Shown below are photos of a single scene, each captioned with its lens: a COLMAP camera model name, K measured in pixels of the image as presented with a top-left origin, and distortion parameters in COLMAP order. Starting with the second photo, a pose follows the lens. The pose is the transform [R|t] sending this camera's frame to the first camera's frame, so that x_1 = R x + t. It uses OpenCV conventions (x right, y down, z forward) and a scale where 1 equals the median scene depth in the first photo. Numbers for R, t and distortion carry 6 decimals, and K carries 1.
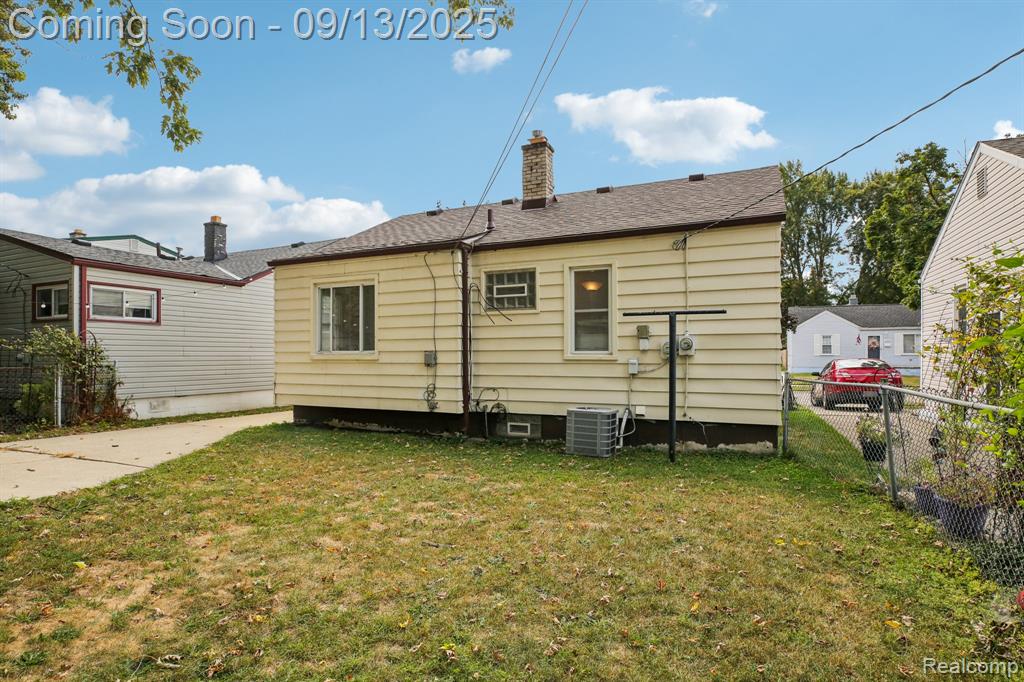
lens RADIAL K [[522.8, 0, 511.2], [0, 522.8, 348.5], [0, 0, 1]] dist [-0.030427, -0.000133]
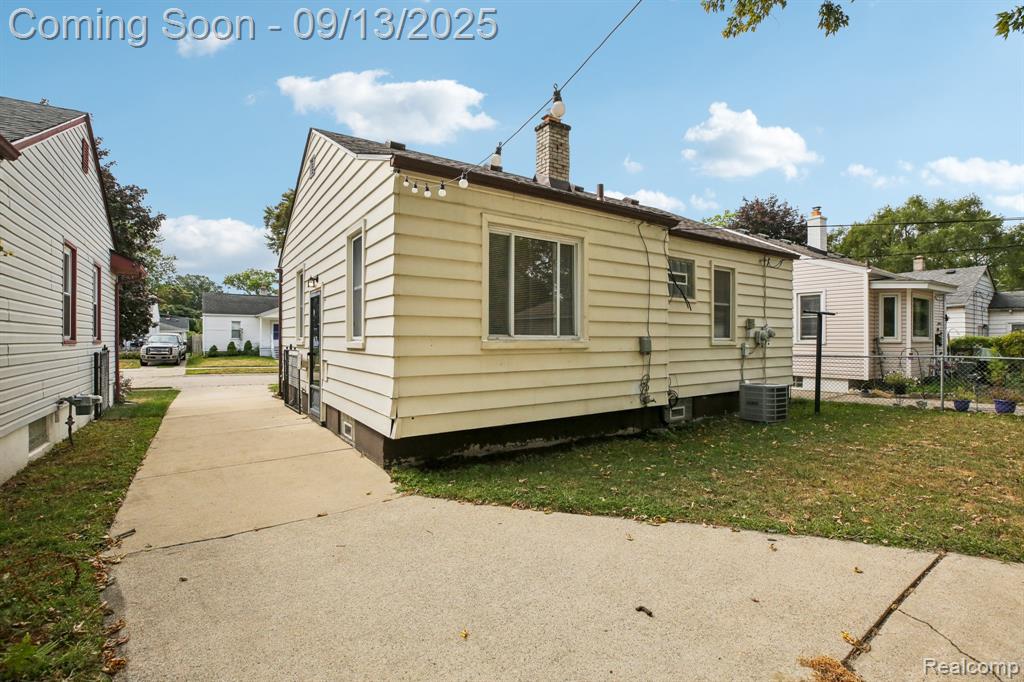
lens RADIAL K [[457.6, 0, 514.6], [0, 457.6, 337.9], [0, 0, 1]] dist [-0.001021, 0.000027]
pose [[0.519950, 0.004682, 0.854184, -0.913792], [-0.011409, 0.999934, 0.001463, 0.007752], [-0.854121, -0.010506, 0.519969, 0.791283]]
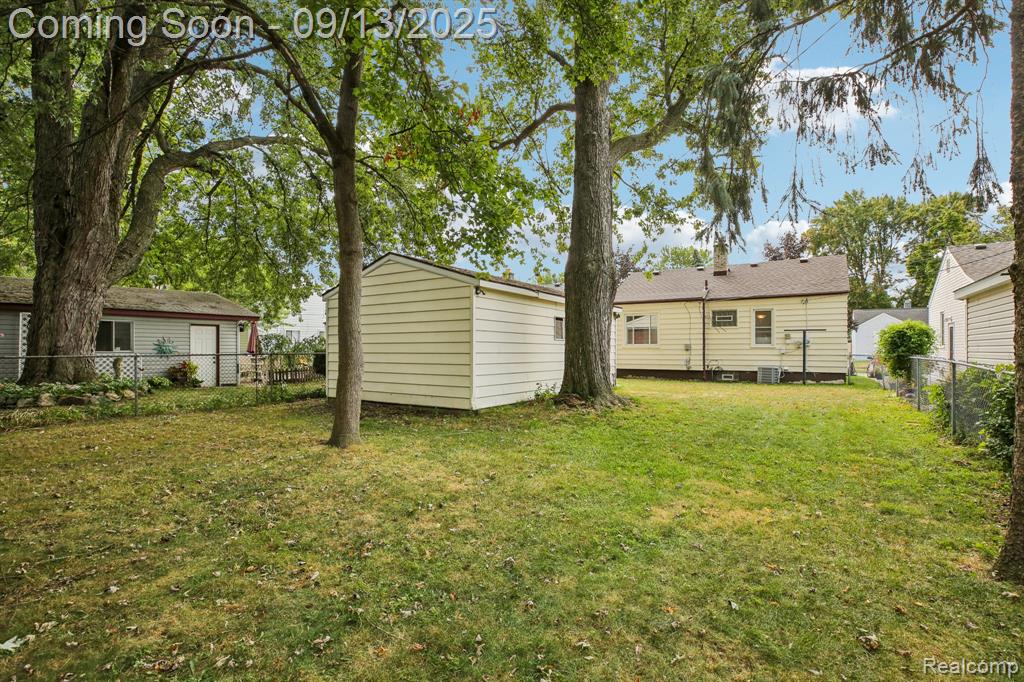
lens RADIAL K [[457.6, 0, 541.3], [0, 457.6, 336.4], [0, 0, 1]] dist [-0.001021, 0.000027]
pose [[0.994062, -0.003213, -0.108763, -0.586634], [0.002028, 0.999937, -0.011008, -0.008269], [0.108792, 0.010722, 0.994007, -1.120368]]
